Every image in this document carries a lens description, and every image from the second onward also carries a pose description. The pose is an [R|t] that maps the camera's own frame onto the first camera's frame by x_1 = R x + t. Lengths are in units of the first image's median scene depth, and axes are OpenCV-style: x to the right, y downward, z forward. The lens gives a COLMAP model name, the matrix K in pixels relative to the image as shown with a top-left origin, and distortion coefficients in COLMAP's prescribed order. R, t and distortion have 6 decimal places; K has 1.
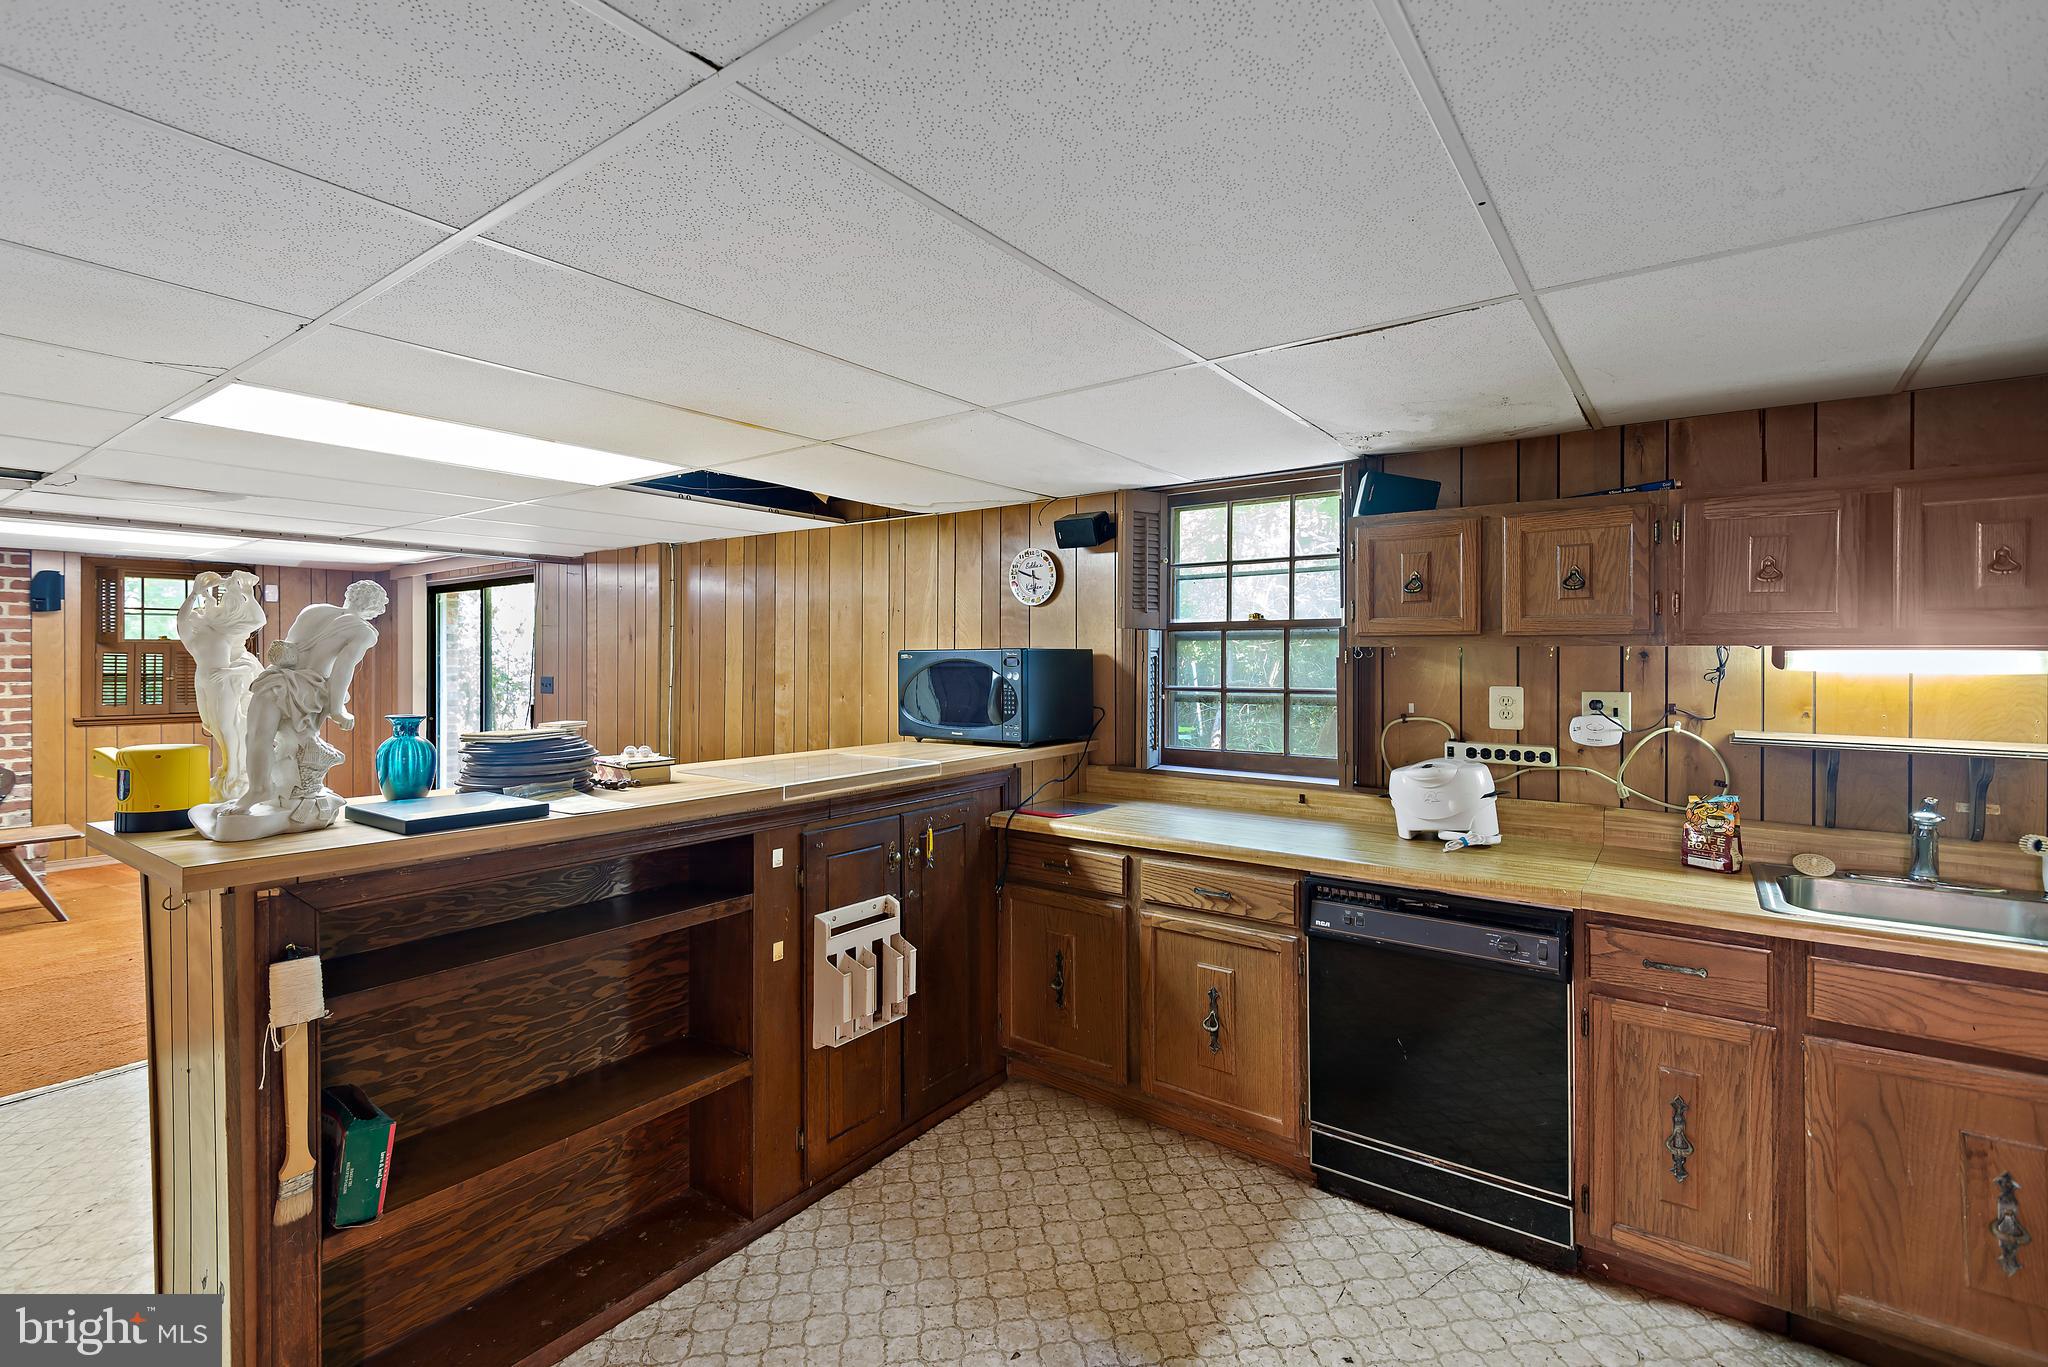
lens RADIAL K [[927.2, 0, 1022.5], [0, 927.2, 663.6], [0, 0, 1]] dist [0.041233, -0.019844]
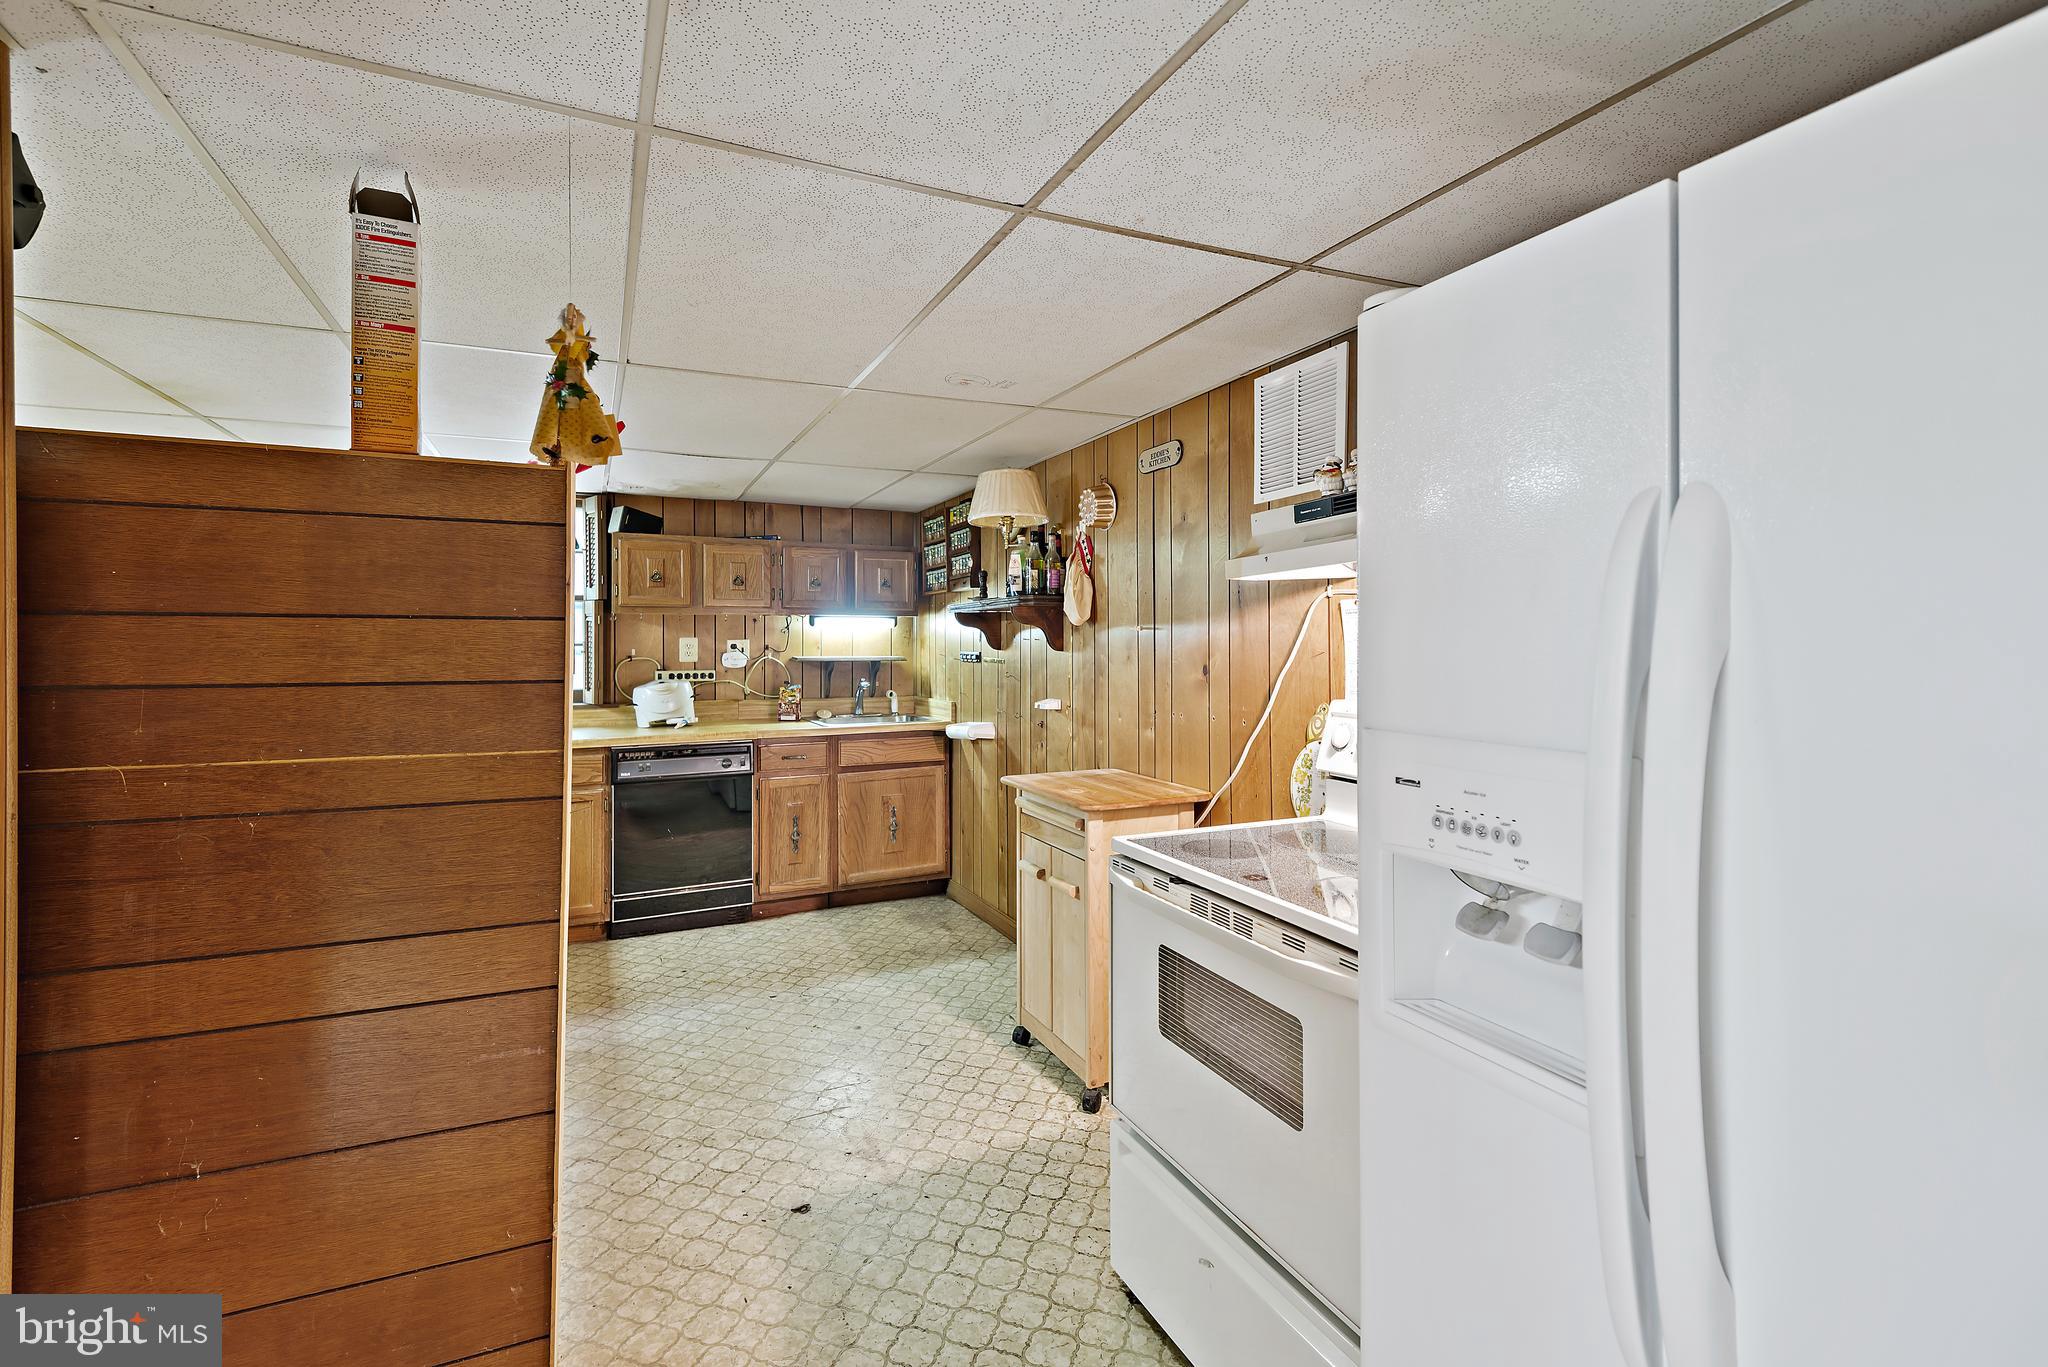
lens RADIAL K [[927.2, 0, 1022.5], [0, 927.2, 663.6], [0, 0, 1]] dist [0.041233, -0.019844]
pose [[0.487120, -0.023808, 0.873010, -0.795688], [0.008995, 0.999712, 0.022244, 0.044939], [-0.873288, -0.002982, 0.487194, -0.452243]]
